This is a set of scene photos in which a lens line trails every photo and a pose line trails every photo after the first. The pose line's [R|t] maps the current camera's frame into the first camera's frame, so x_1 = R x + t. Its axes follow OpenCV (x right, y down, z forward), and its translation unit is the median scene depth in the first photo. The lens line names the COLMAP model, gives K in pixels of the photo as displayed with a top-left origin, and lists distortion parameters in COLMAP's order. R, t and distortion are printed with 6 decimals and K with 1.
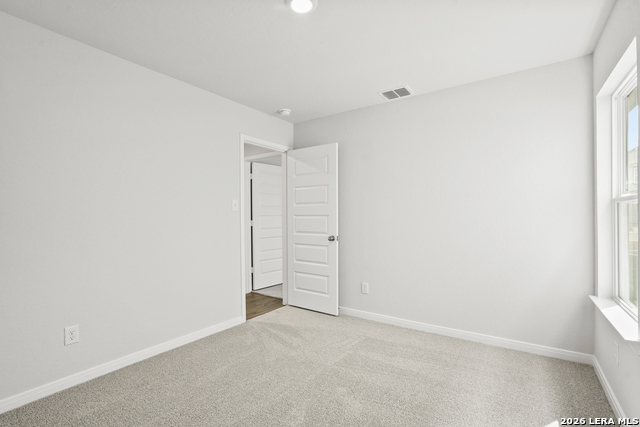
lens RADIAL K [[298.2, 0, 319.0], [0, 298.2, 215.1], [0, 0, 1]] dist [-0.035370, 0.012939]
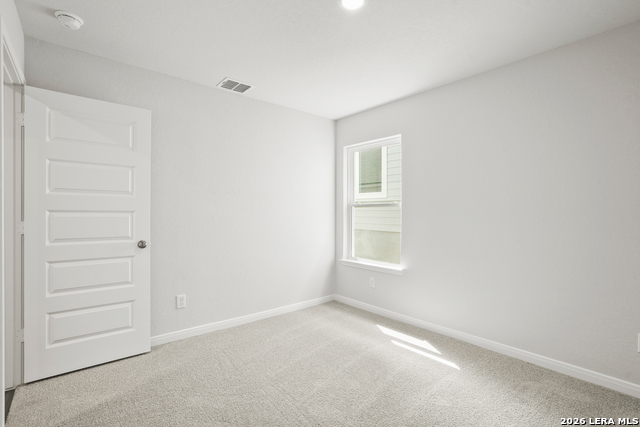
lens RADIAL K [[298.2, 0, 319.0], [0, 298.2, 215.1], [0, 0, 1]] dist [-0.035370, 0.012939]
pose [[0.252824, -0.000096, 0.967512, -0.524455], [-0.006978, 0.999974, 0.001922, 0.004817], [-0.967487, -0.007237, 0.252817, 0.425468]]
